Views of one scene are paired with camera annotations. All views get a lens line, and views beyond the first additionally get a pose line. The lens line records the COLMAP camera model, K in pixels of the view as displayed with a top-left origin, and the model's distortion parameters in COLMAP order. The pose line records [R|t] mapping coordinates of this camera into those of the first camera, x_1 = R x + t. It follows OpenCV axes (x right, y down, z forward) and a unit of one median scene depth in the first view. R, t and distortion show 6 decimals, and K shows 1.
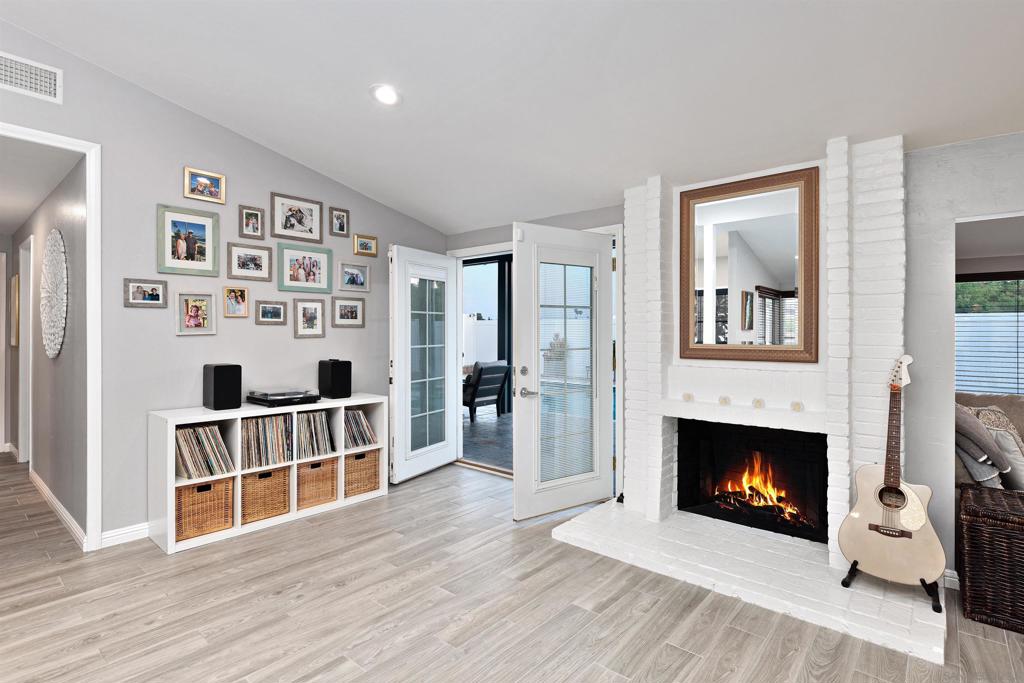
lens RADIAL K [[504.1, 0, 512.0], [0, 504.1, 341.5], [0, 0, 1]] dist [0.001685, 0.000231]
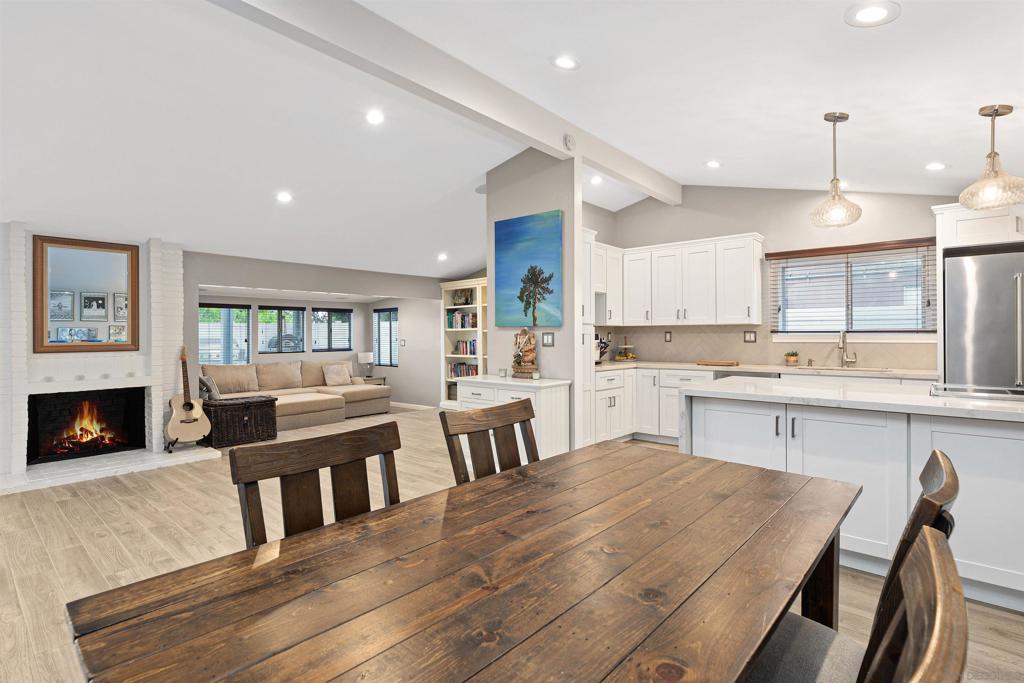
lens RADIAL K [[500.8, 0, 518.2], [0, 500.8, 331.4], [0, 0, 1]] dist [0.002718, 0.000350]
pose [[0.008363, 0.001804, 0.999963, -1.399685], [0.016145, 0.999868, -0.001939, -0.002033], [-0.999835, 0.016160, 0.008333, -0.478820]]
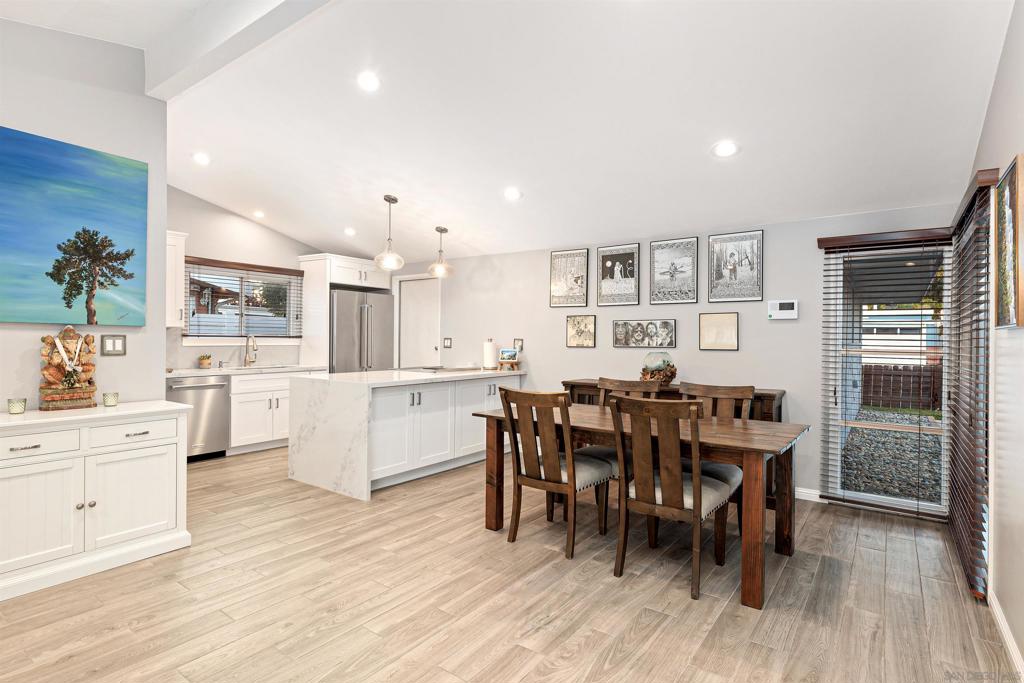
lens RADIAL K [[517.7, 0, 512.0], [0, 517.7, 341.5], [0, 0, 1]] dist [-0.000582, -0.000212]
pose [[-0.996621, -0.010754, -0.081429, -0.459980], [-0.012173, 0.999782, 0.016948, -0.016540], [0.081229, 0.017882, -0.996535, 0.747540]]
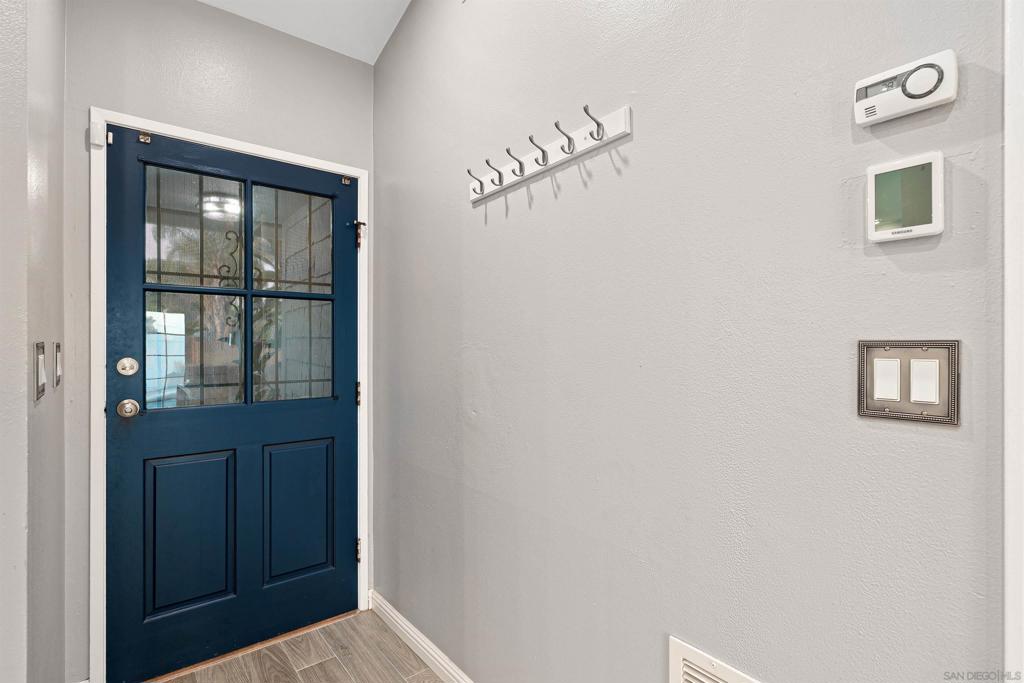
lens RADIAL K [[504.1, 0, 512.0], [0, 504.1, 341.5], [0, 0, 1]] dist [0.001685, 0.000231]
pose [[0.178383, -0.001144, 0.983961, 0.038517], [0.010259, 0.999947, -0.000697, -0.001466], [-0.983908, 0.010219, 0.178385, -0.384006]]
